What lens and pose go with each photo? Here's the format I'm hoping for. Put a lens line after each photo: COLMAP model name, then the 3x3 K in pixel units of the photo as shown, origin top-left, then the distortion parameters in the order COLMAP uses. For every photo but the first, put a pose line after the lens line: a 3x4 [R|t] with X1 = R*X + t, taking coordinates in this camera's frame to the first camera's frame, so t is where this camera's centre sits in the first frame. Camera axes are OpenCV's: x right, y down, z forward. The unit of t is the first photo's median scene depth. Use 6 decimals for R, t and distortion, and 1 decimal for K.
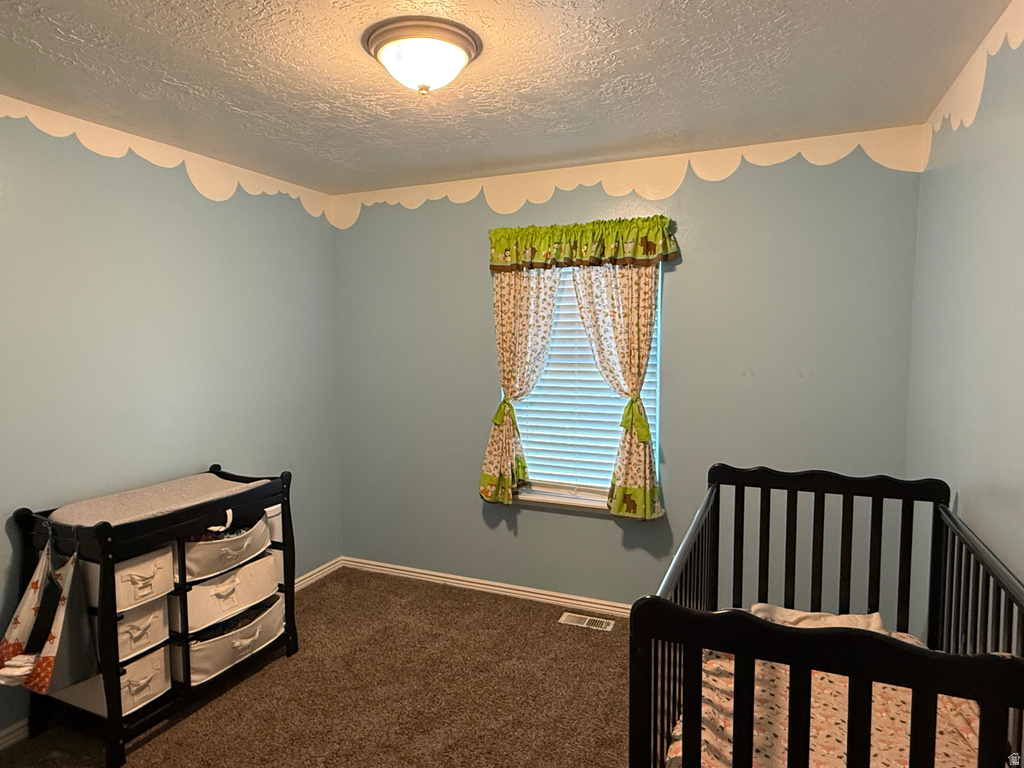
lens RADIAL K [[642.9, 0, 507.8], [0, 642.9, 380.8], [0, 0, 1]] dist [-0.006059, 0.001862]
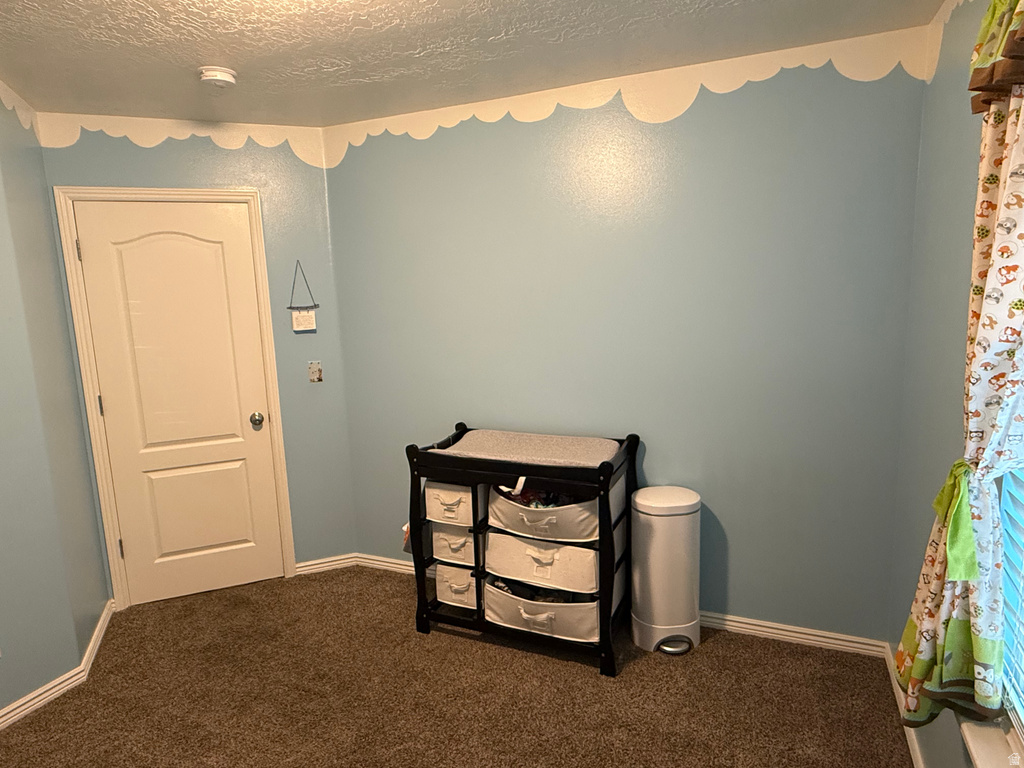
lens RADIAL K [[642.9, 0, 509.8], [0, 642.9, 391.2], [0, 0, 1]] dist [-0.006059, 0.001862]
pose [[-0.020873, 0.173270, -0.984653, 0.501150], [-0.039769, 0.983944, 0.173988, -0.093806], [0.998991, 0.042790, -0.013647, 1.008894]]
